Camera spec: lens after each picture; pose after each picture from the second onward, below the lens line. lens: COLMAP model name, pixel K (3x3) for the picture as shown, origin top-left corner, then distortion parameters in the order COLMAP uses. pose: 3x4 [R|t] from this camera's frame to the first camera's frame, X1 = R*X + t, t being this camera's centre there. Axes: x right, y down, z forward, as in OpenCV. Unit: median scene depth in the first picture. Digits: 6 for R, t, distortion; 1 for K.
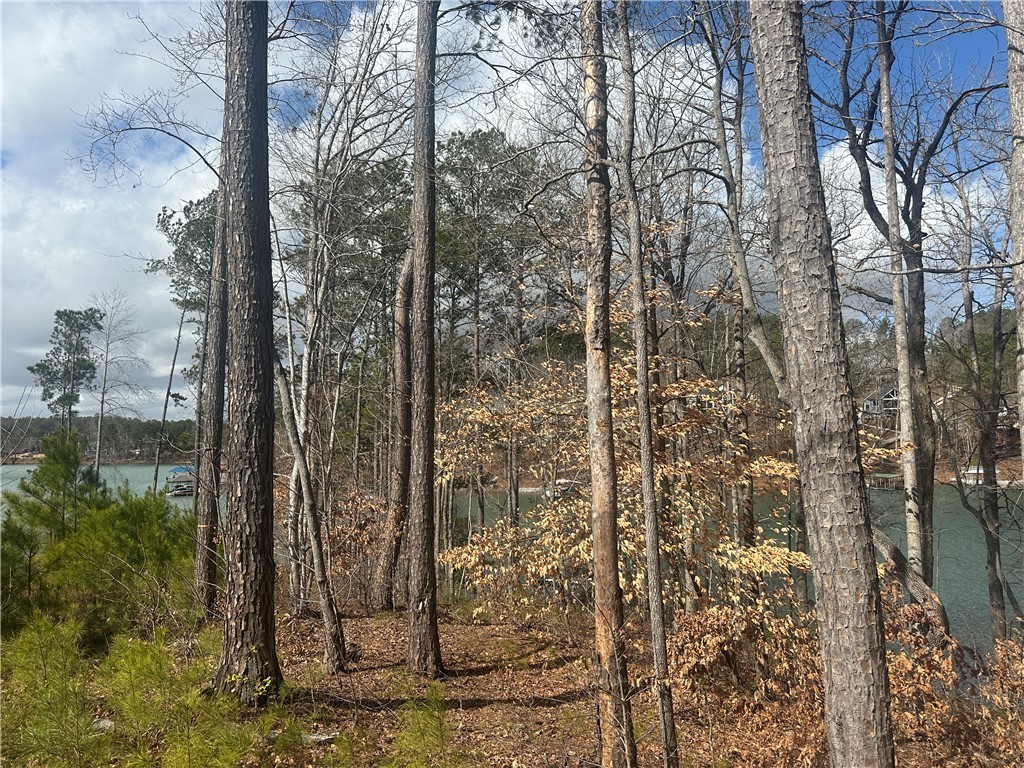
lens RADIAL K [[719.7, 0, 512.3], [0, 719.7, 402.1], [0, 0, 1]] dist [0.067541, -0.081796]
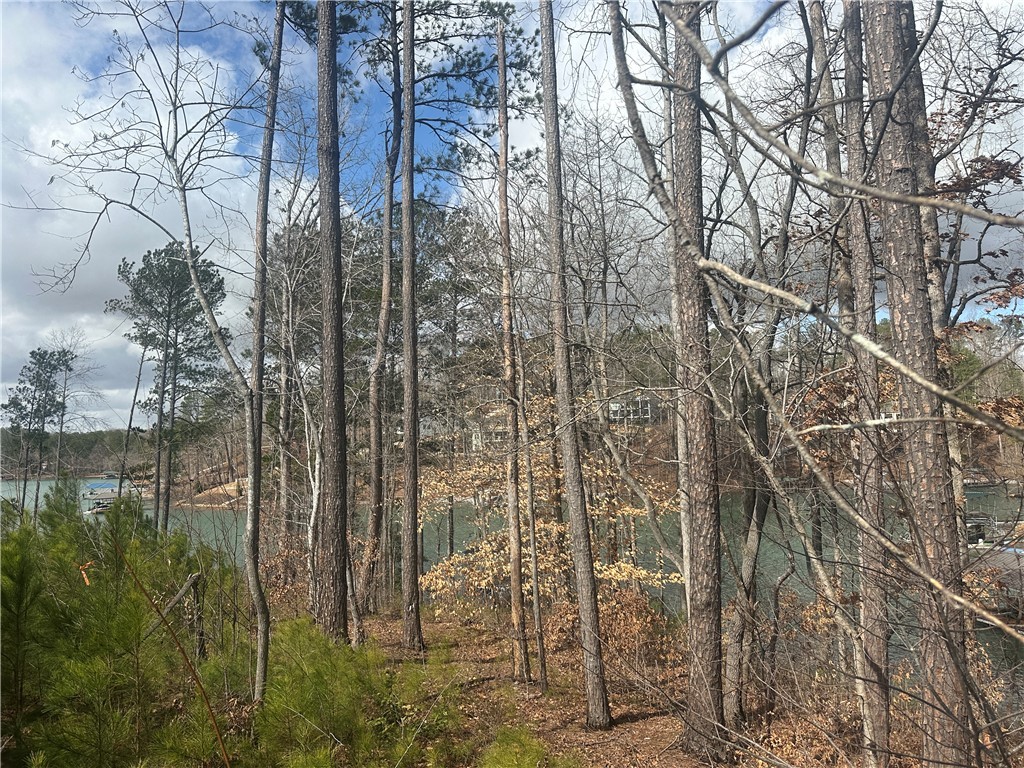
lens RADIAL K [[719.7, 0, 503.4], [0, 719.7, 369.4], [0, 0, 1]] dist [0.067541, -0.081796]
pose [[0.995369, -0.002838, 0.096088, -0.056232], [0.007713, 0.998699, -0.050403, -0.143134], [-0.095820, 0.050910, 0.994096, -0.554671]]
